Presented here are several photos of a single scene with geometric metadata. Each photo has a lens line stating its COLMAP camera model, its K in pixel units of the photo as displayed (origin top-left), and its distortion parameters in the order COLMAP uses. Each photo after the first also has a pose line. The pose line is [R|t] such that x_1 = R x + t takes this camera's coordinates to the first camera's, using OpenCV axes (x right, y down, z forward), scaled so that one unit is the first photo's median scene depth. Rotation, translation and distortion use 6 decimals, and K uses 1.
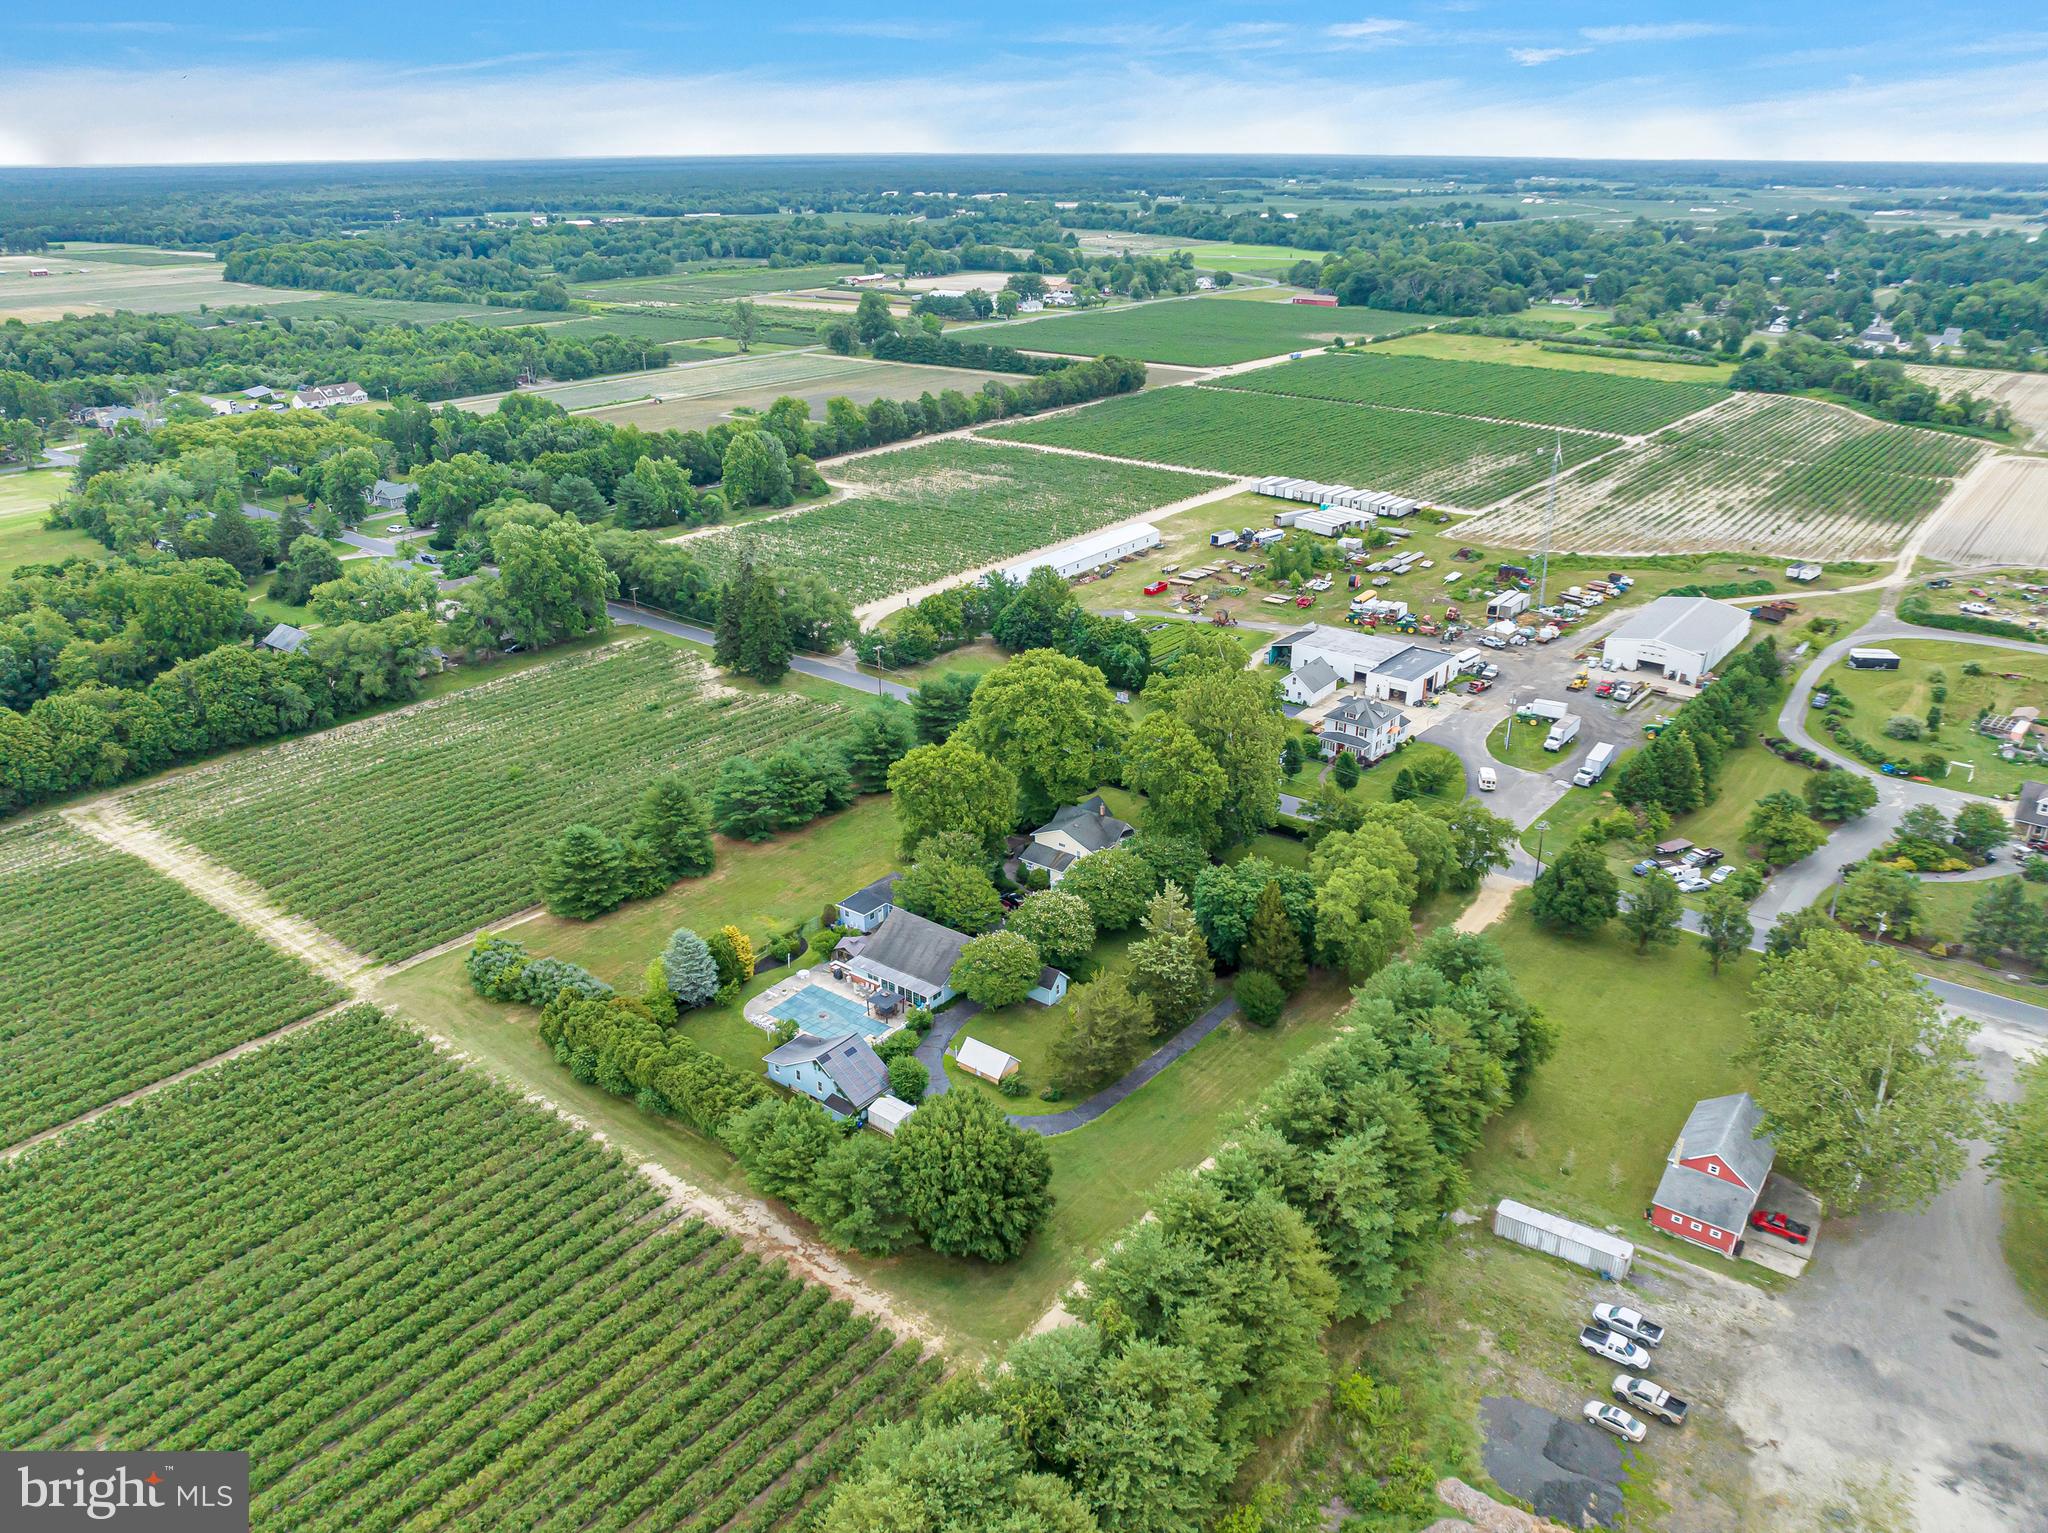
lens RADIAL K [[1467.2, 0, 1024.0], [0, 1467.2, 766.5], [0, 0, 1]] dist [-0.008047, -0.001326]
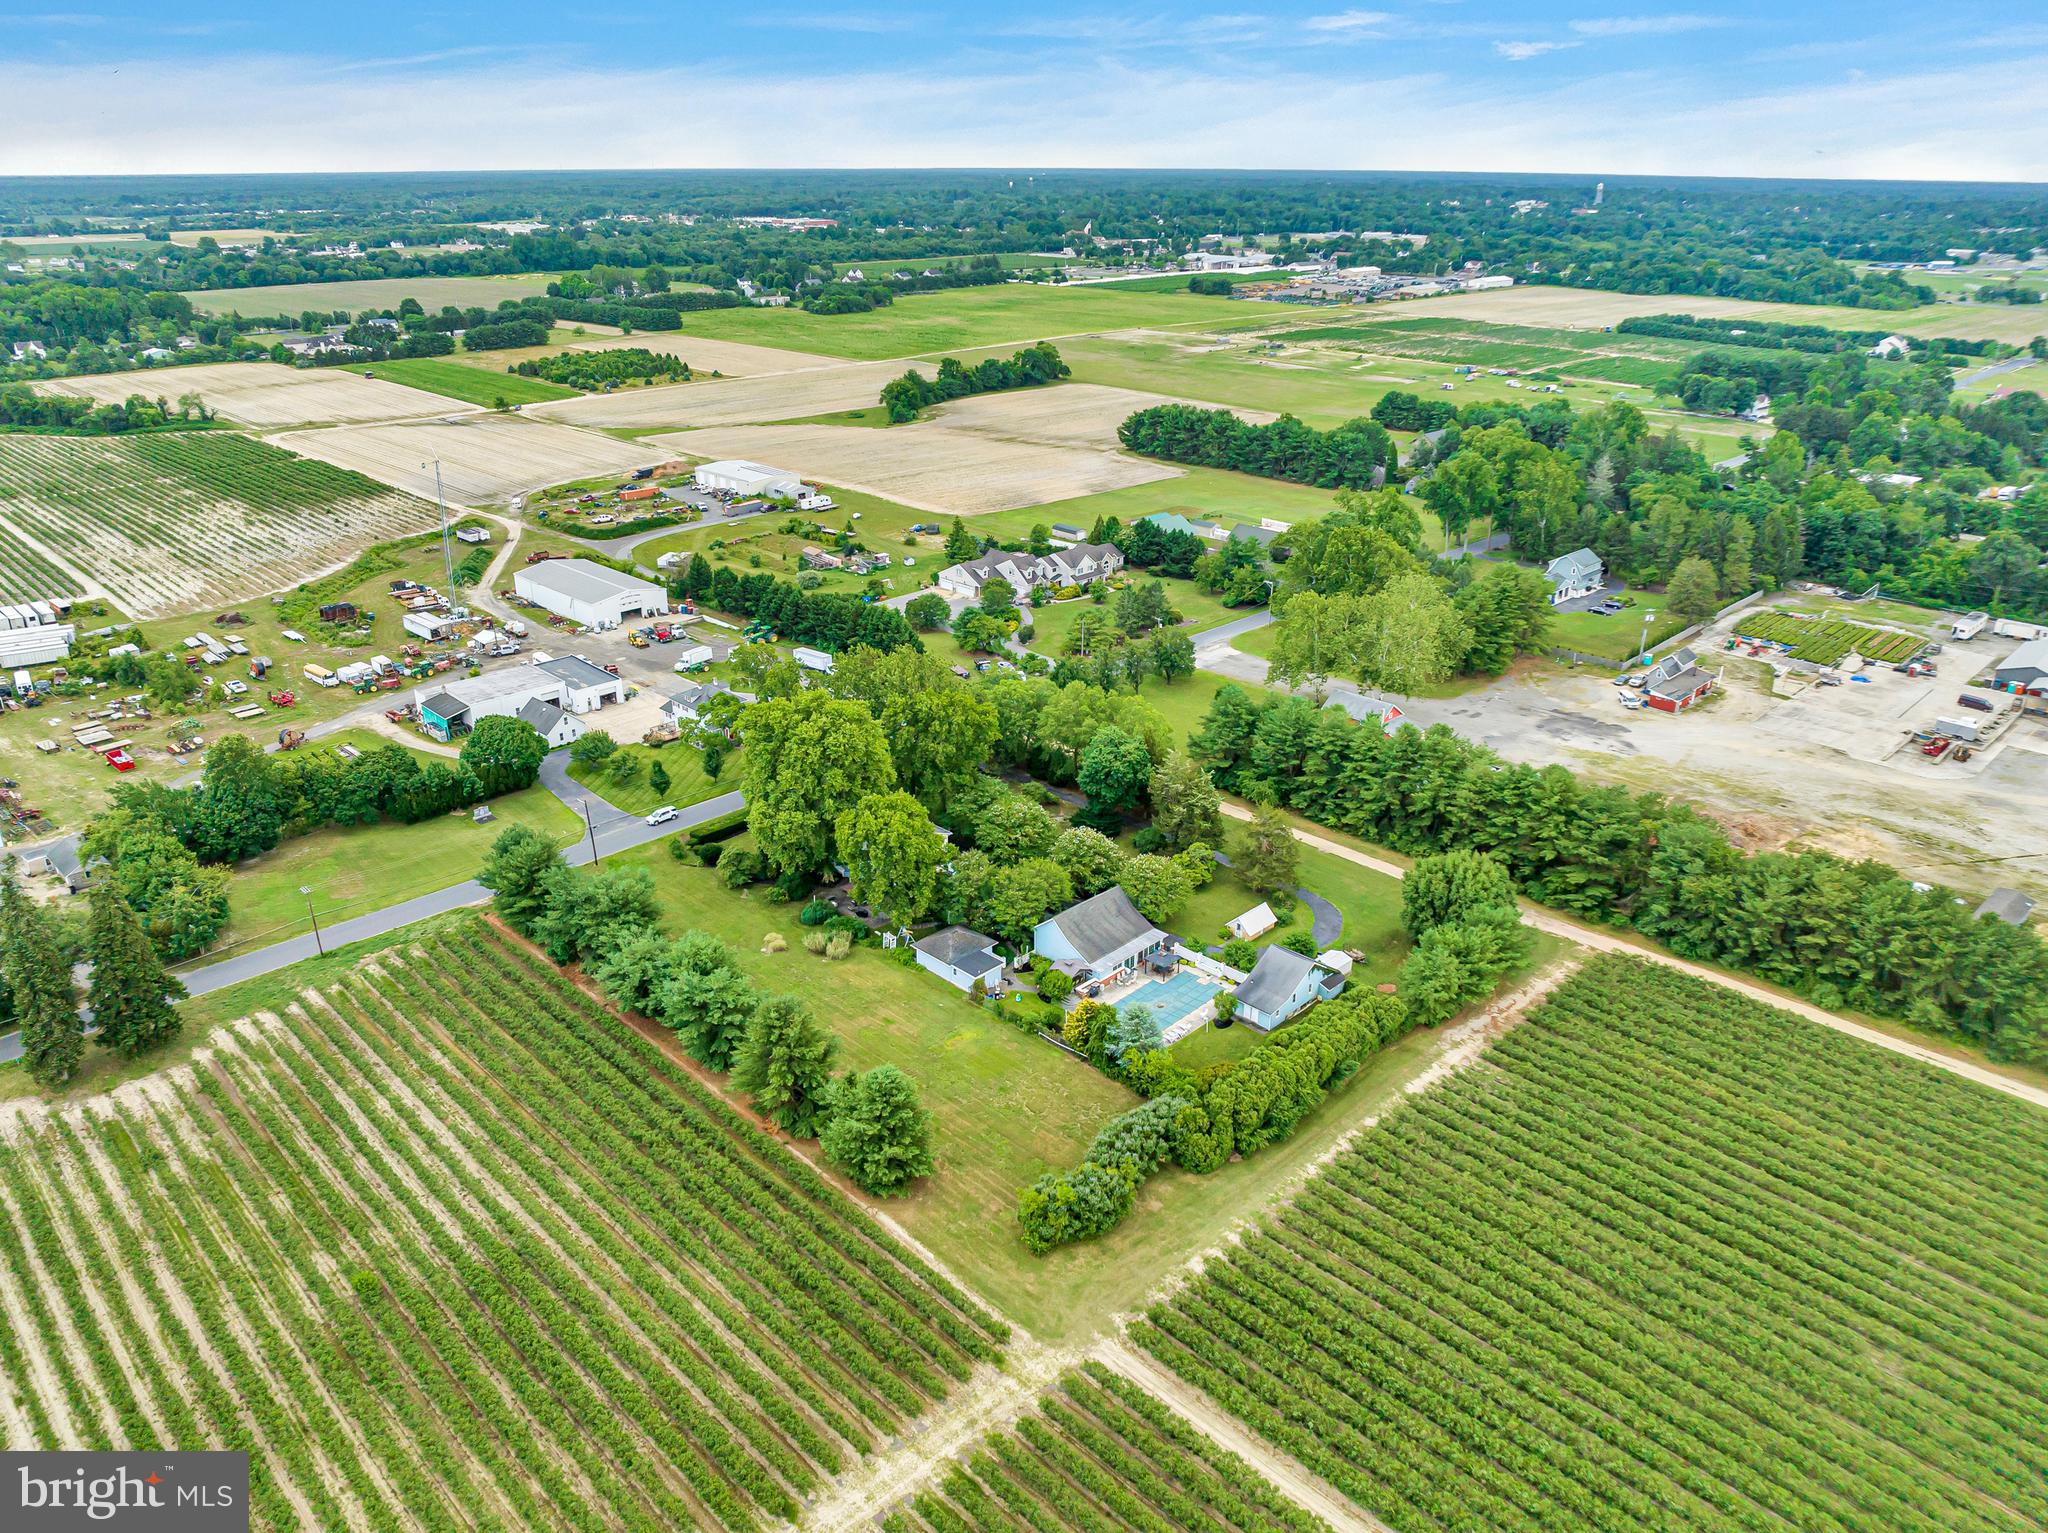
lens RADIAL K [[1474.2, 0, 1015.1], [0, 1474.2, 741.3], [0, 0, 1]] dist [-0.045563, 0.010680]
pose [[0.118142, -0.362976, 0.924279, -1.019404], [0.387143, 0.873979, 0.293738, -0.327022], [-0.914420, 0.323125, 0.243777, 0.780395]]
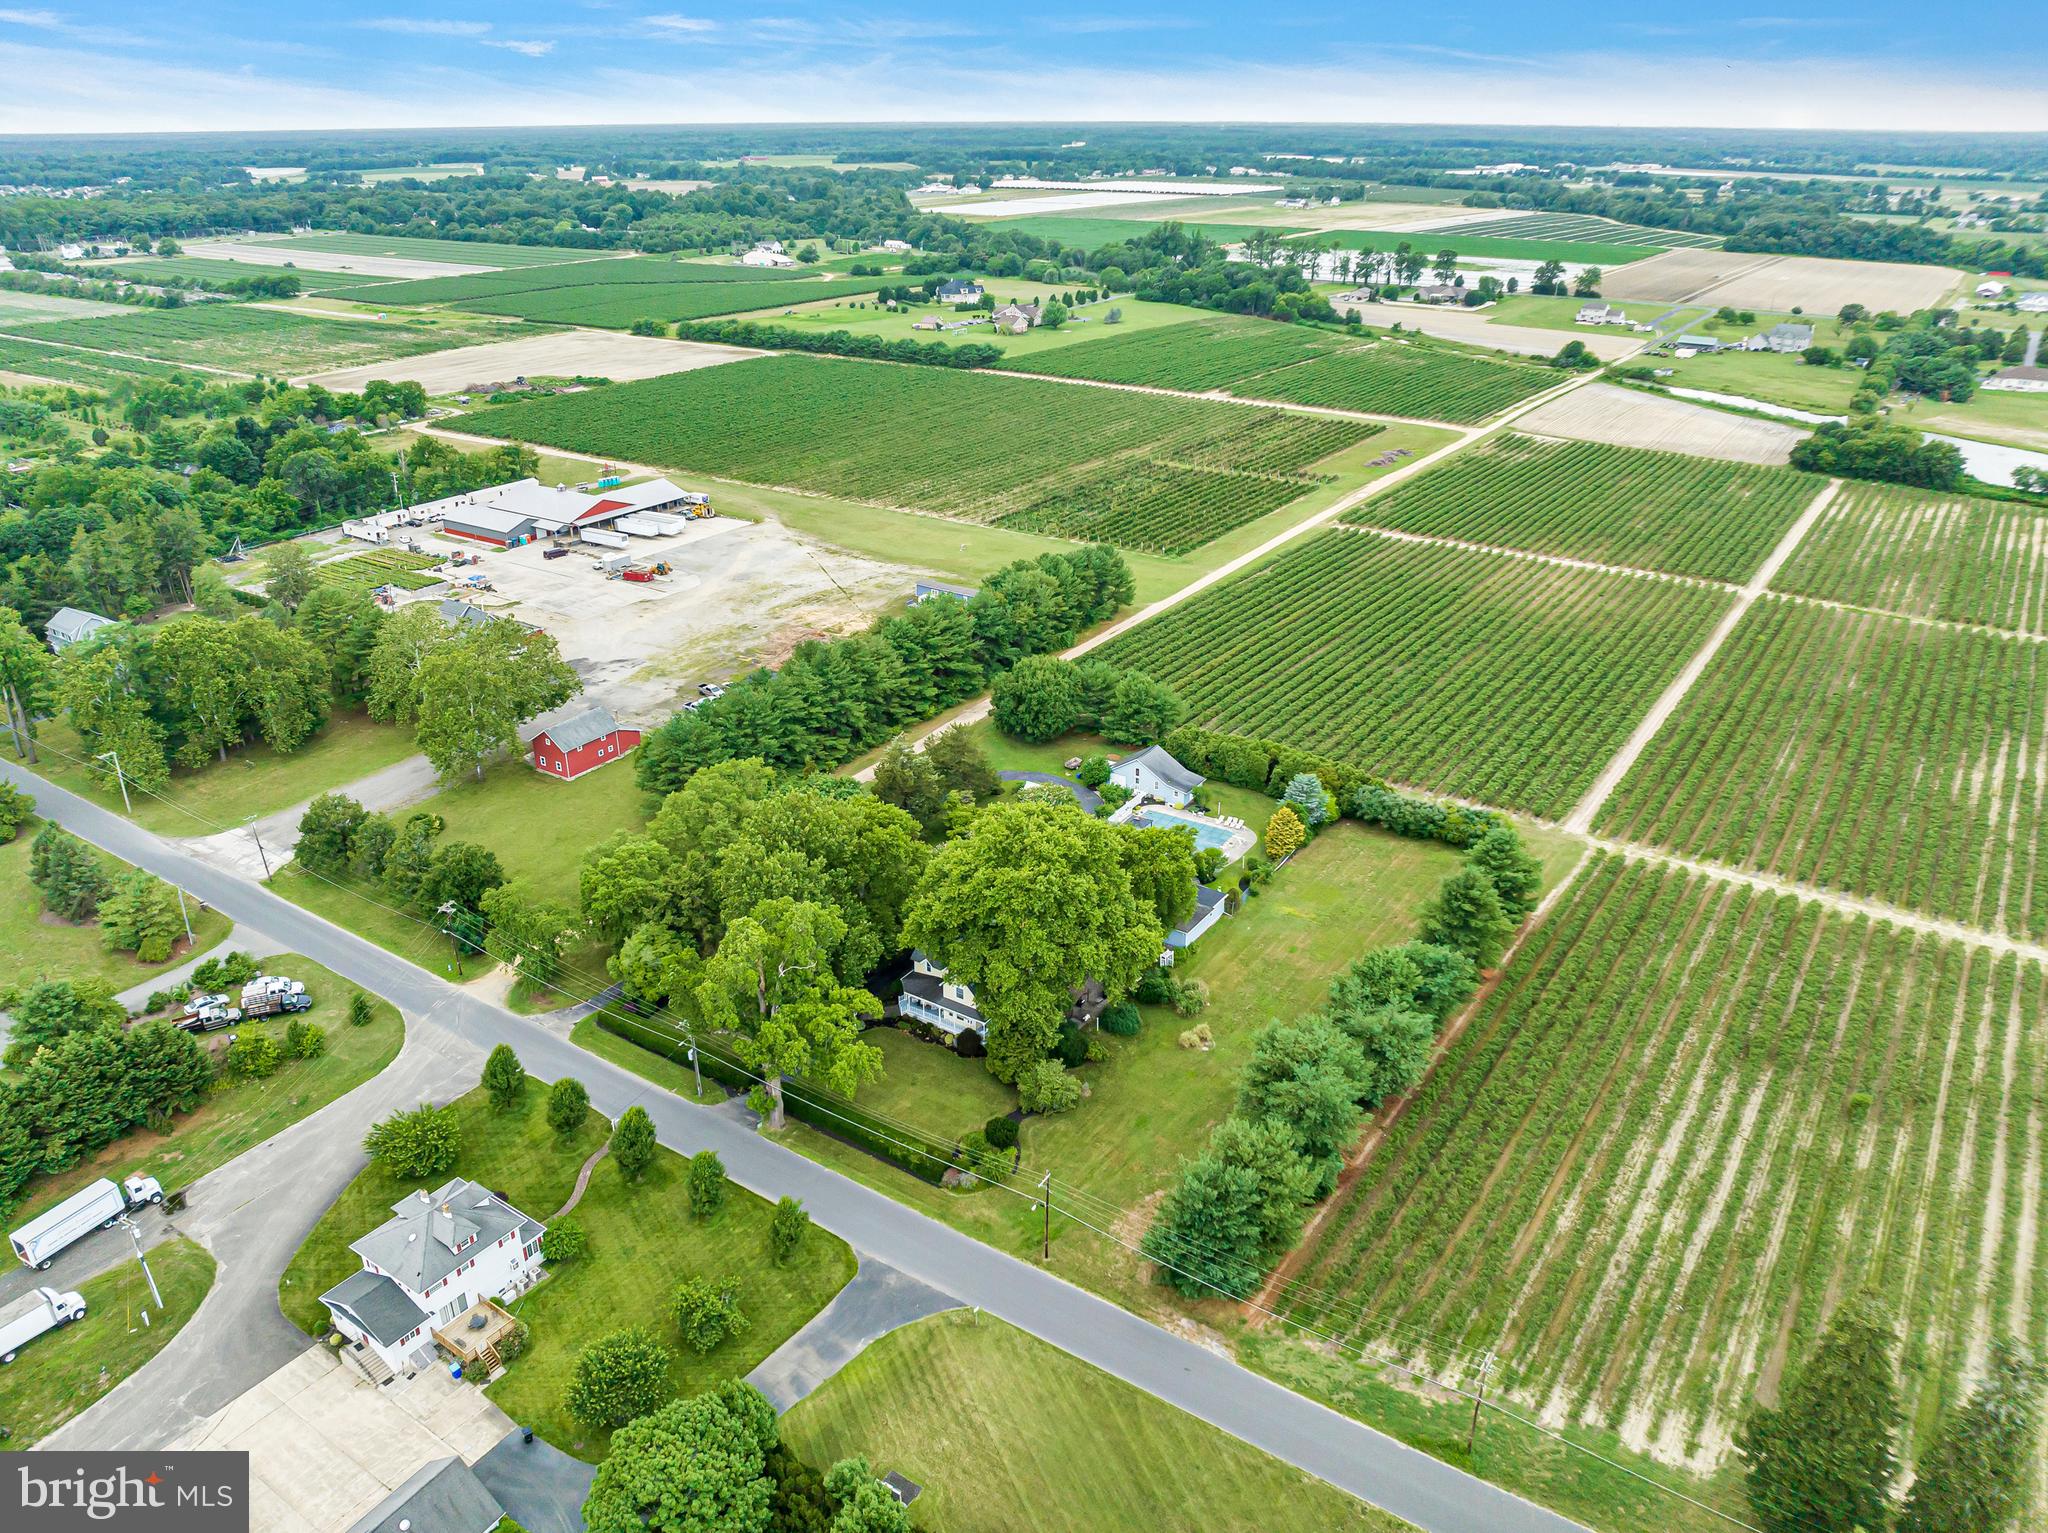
lens RADIAL K [[1442.2, 0, 1035.9], [0, 1442.2, 771.0], [0, 0, 1]] dist [-0.034966, -0.003526]
pose [[-0.996231, 0.039134, -0.077406, 0.077833], [-0.030976, 0.673062, 0.738937, -0.736371], [0.081016, 0.738550, -0.669313, 1.738179]]
